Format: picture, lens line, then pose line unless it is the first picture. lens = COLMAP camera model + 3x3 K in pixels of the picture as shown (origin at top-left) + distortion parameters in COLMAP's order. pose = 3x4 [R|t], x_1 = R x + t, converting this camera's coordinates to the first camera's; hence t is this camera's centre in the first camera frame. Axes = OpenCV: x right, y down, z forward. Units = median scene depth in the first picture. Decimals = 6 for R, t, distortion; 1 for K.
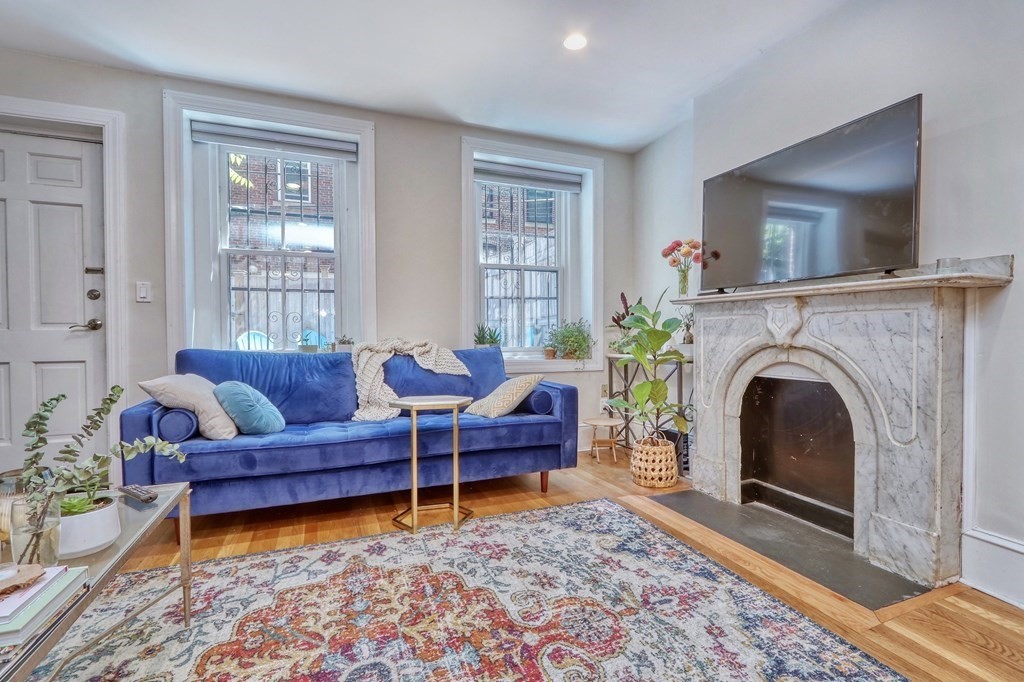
lens RADIAL K [[470.2, 0, 512.1], [0, 470.2, 343.6], [0, 0, 1]] dist [0.002317, -0.000824]
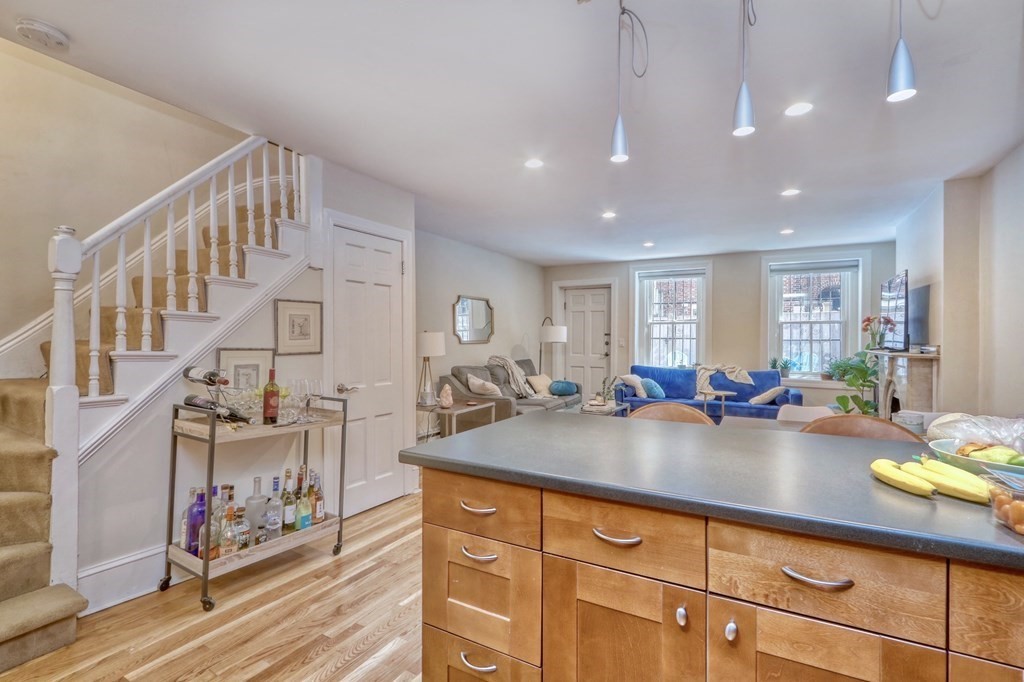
lens RADIAL K [[470.2, 0, 505.7], [0, 470.2, 344.3], [0, 0, 1]] dist [0.002317, -0.000824]
pose [[0.618102, 0.014952, -0.785956, 0.965238], [-0.025130, 0.999684, -0.000745, -0.087783], [0.785696, 0.020211, 0.618282, -1.241207]]
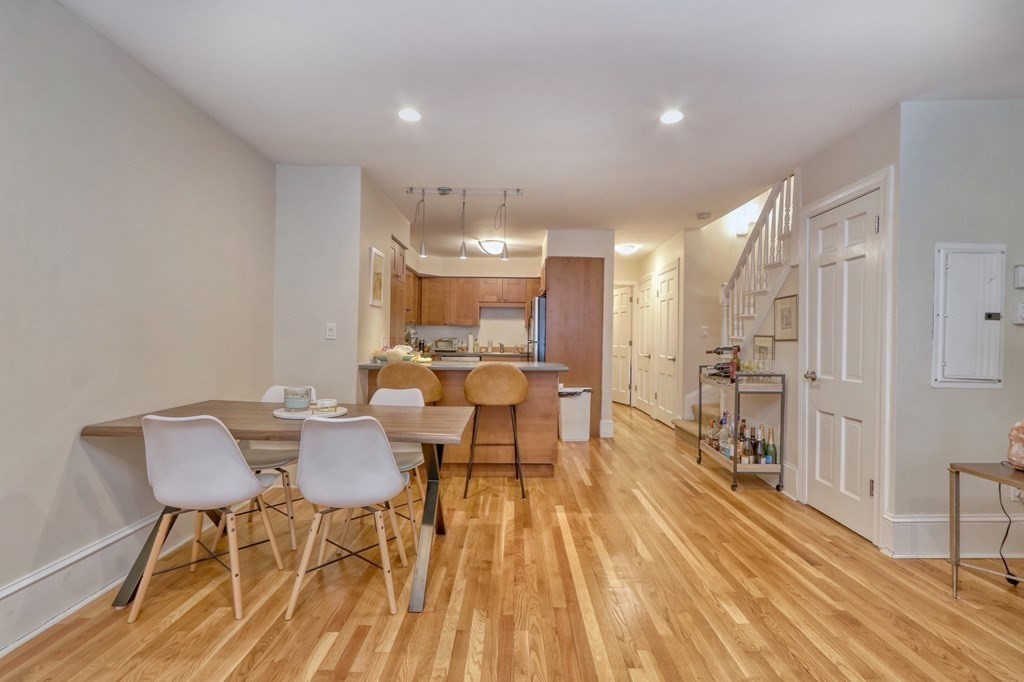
lens RADIAL K [[470.2, 0, 510.8], [0, 470.2, 339.5], [0, 0, 1]] dist [0.002317, -0.000824]
pose [[-0.931062, -0.005163, 0.364825, -0.023422], [0.002189, 0.999803, 0.019737, -0.084891], [-0.364855, 0.019175, -0.930867, 0.729918]]
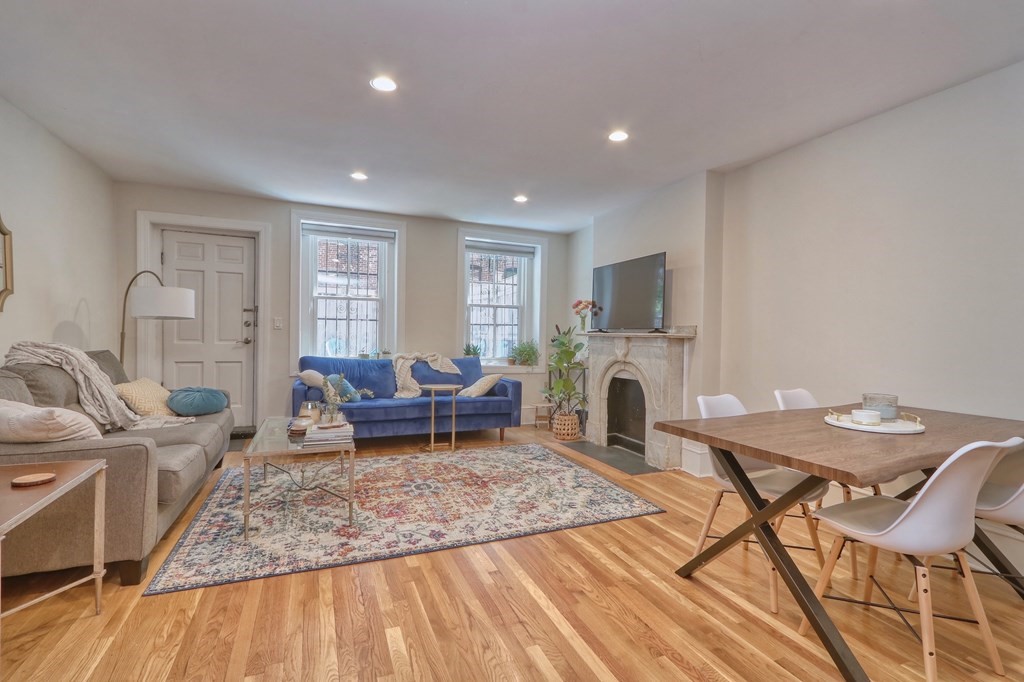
lens RADIAL K [[470.2, 0, 507.4], [0, 470.2, 345.0], [0, 0, 1]] dist [0.002317, -0.000824]
pose [[0.999638, 0.020150, 0.017839, 0.054294], [-0.020058, 0.999785, -0.005292, -0.038415], [-0.017942, 0.004933, 0.999827, -0.835022]]
